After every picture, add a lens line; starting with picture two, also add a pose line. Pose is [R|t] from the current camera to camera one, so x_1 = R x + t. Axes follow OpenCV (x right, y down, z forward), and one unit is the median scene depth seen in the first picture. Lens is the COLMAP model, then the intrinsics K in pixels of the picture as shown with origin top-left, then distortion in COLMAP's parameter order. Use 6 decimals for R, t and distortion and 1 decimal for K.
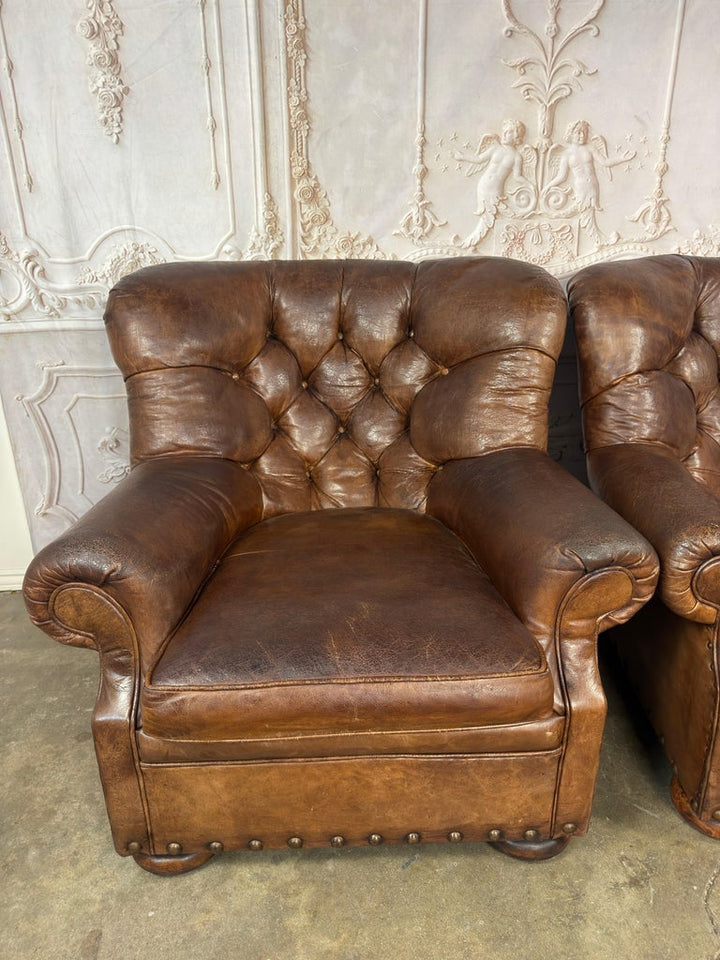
lens RADIAL K [[679.4, 0, 356.2], [0, 679.4, 484.6], [0, 0, 1]] dist [0.014866, -0.027889]
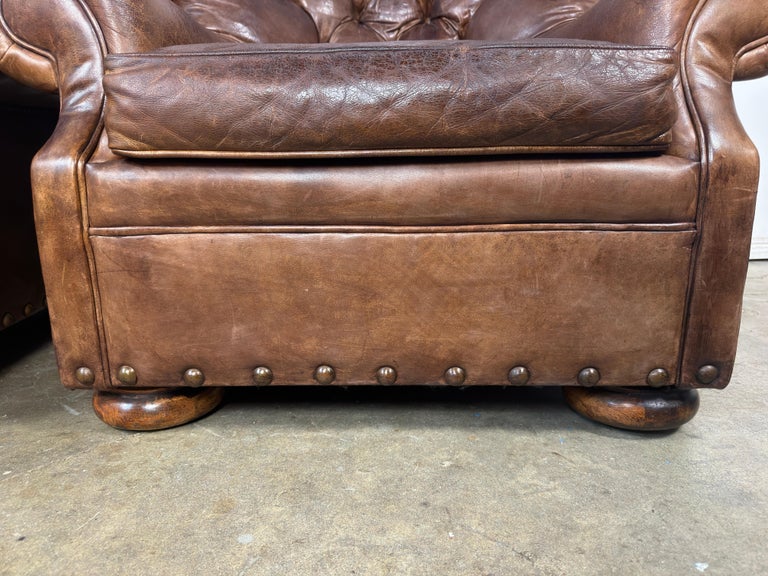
lens RADIAL K [[551.2, 0, 384.8], [0, 551.2, 291.8], [0, 0, 1]] dist [0.000971, -0.012281]
pose [[0.999935, -0.006296, 0.009495, 0.599289], [0.007545, 0.990426, -0.137838, 0.346863], [-0.008536, 0.137901, 0.990409, 0.313695]]
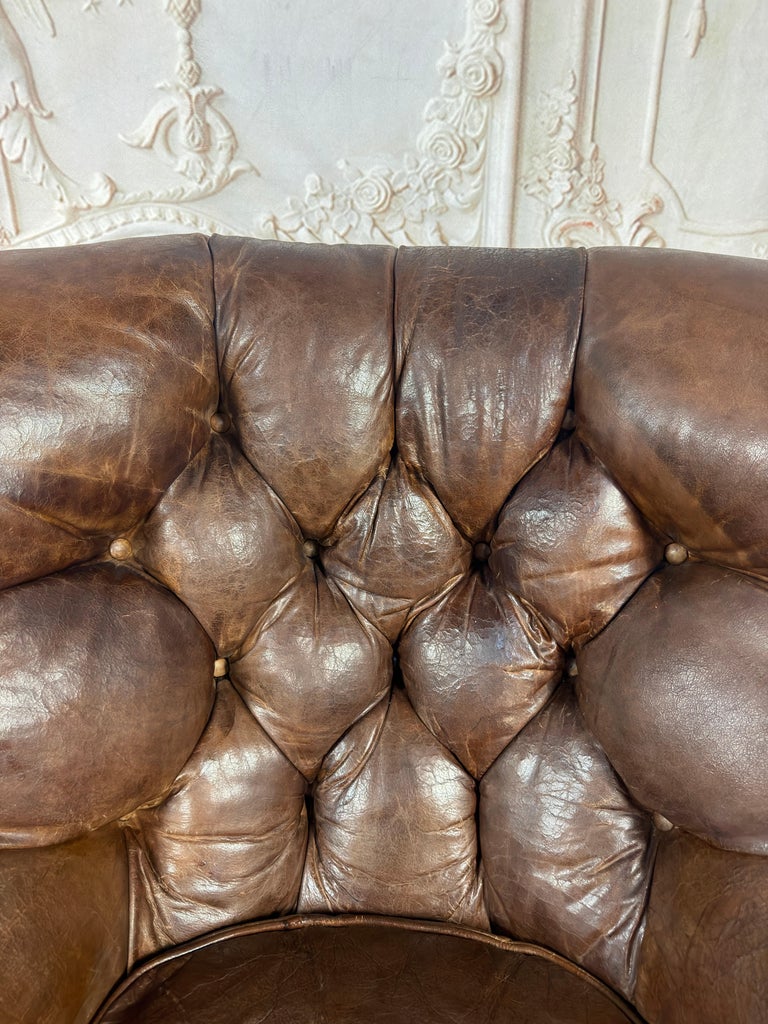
lens RADIAL K [[734.9, 0, 383.3], [0, 734.9, 511.2], [0, 0, 1]] dist [0.000971, -0.012281]
pose [[0.999811, 0.018000, 0.007403, 0.608563], [-0.018286, 0.999008, 0.040612, -0.216396], [-0.006664, -0.040739, 0.999148, 0.624301]]
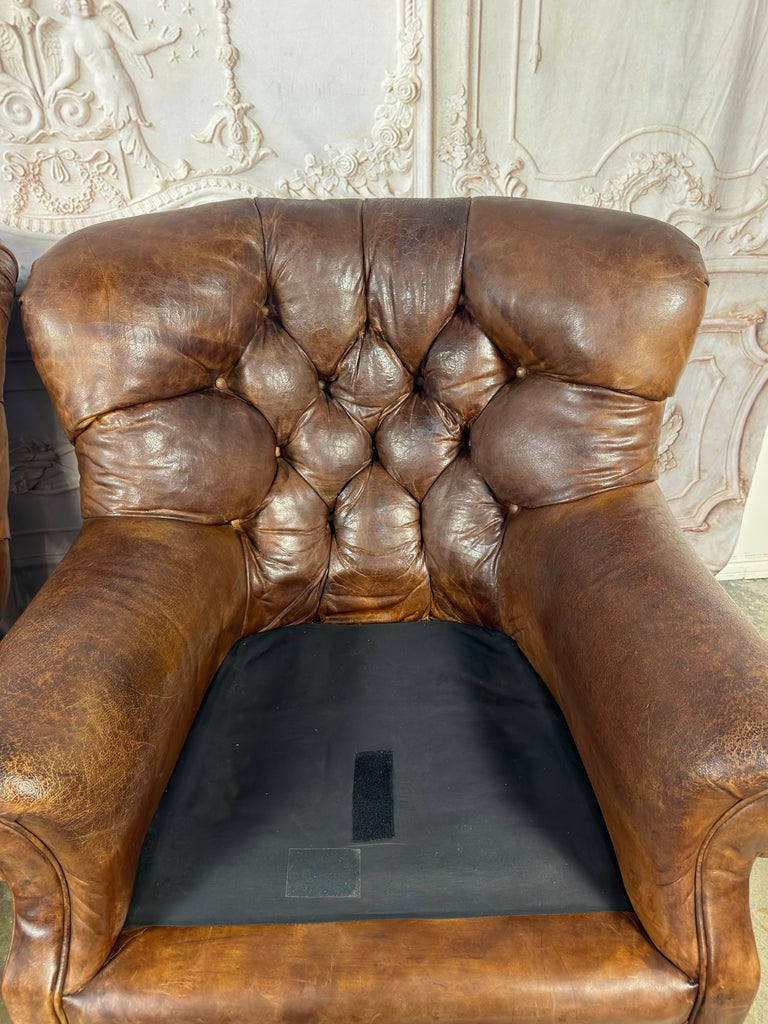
lens RADIAL K [[734.9, 0, 384.7], [0, 734.9, 518.8], [0, 0, 1]] dist [0.000971, -0.012281]
pose [[0.998879, -0.032720, 0.034206, 0.602871], [0.026085, 0.983496, 0.179042, -0.168946], [-0.039500, -0.177949, 0.983247, 0.258418]]
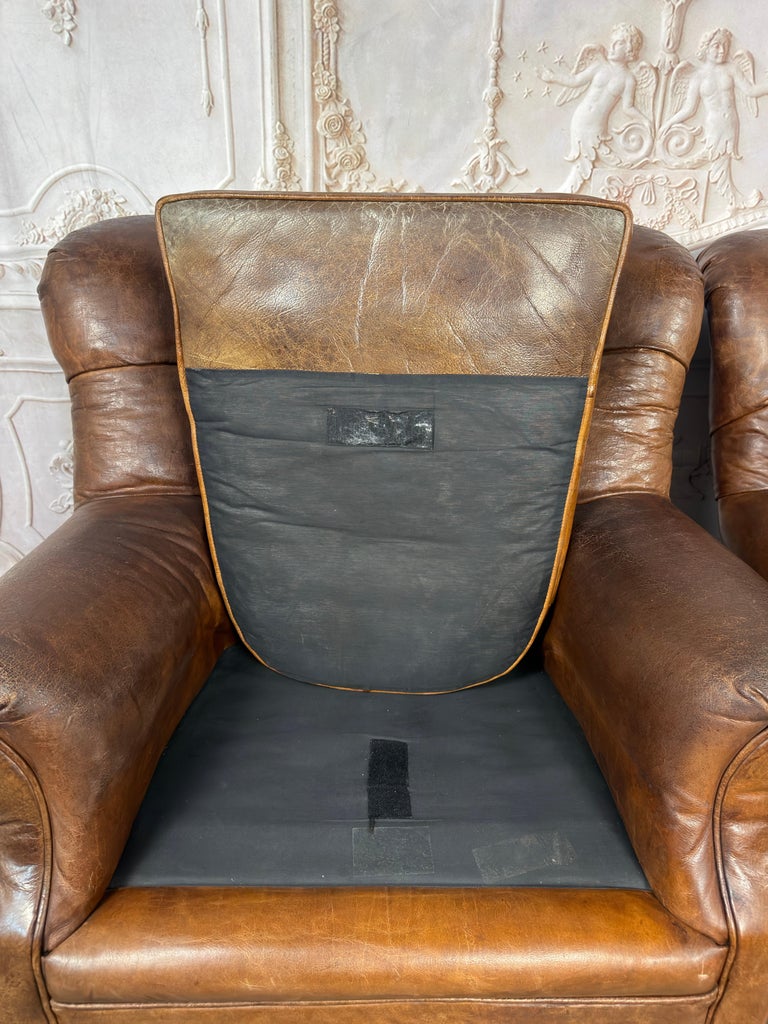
lens RADIAL K [[734.9, 0, 377.0], [0, 734.9, 518.2], [0, 0, 1]] dist [0.000971, -0.012281]
pose [[0.999684, 0.024793, -0.004156, -0.015023], [-0.024604, 0.998866, 0.040753, -0.047680], [0.005161, -0.040638, 0.999161, 0.222349]]
